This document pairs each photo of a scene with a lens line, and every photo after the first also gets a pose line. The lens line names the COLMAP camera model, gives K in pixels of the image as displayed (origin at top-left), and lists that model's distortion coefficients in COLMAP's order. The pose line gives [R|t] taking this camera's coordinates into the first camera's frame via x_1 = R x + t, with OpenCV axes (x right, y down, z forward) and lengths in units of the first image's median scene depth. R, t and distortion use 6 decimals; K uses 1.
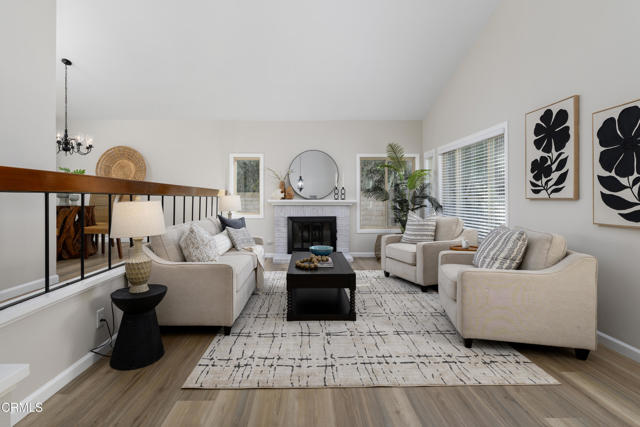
lens RADIAL K [[312.7, 0, 304.4], [0, 312.7, 196.9], [0, 0, 1]] dist [0.000120, 0.000144]
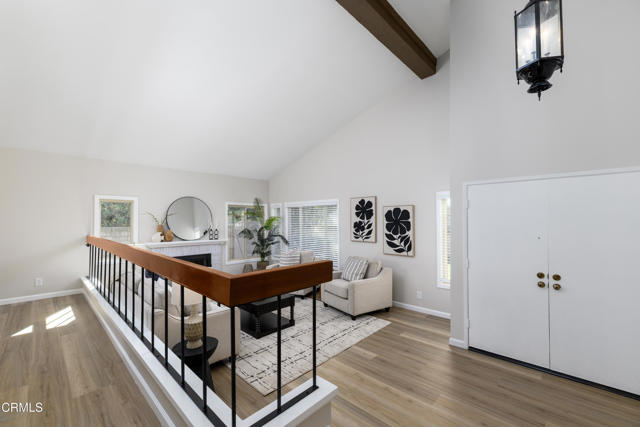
lens RADIAL K [[272.7, 0, 320.0], [0, 272.7, 213.5], [0, 0, 1]] dist [0.000483, 0.000017]
pose [[0.685838, 0.018463, 0.727520, -0.759311], [-0.004055, 0.999760, -0.021549, -0.142178], [-0.727743, 0.011829, 0.685748, -0.052051]]
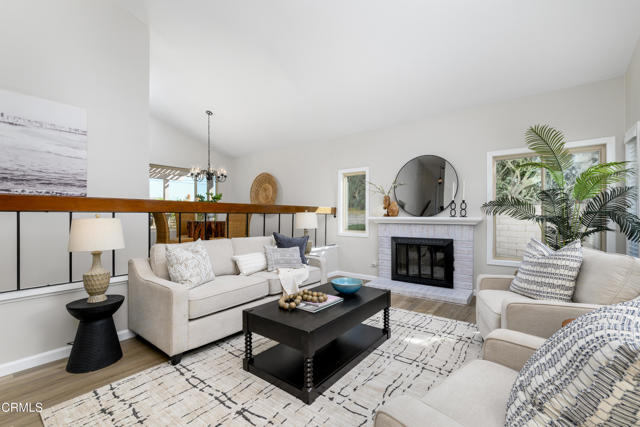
lens RADIAL K [[280.2, 0, 320.0], [0, 280.2, 213.5], [0, 0, 1]] dist [0.001506, 0.000297]
pose [[0.784757, -0.005891, -0.619775, 0.541310], [0.005081, 0.999982, -0.003071, 0.002507], [0.619782, -0.000739, 0.784773, 0.557954]]
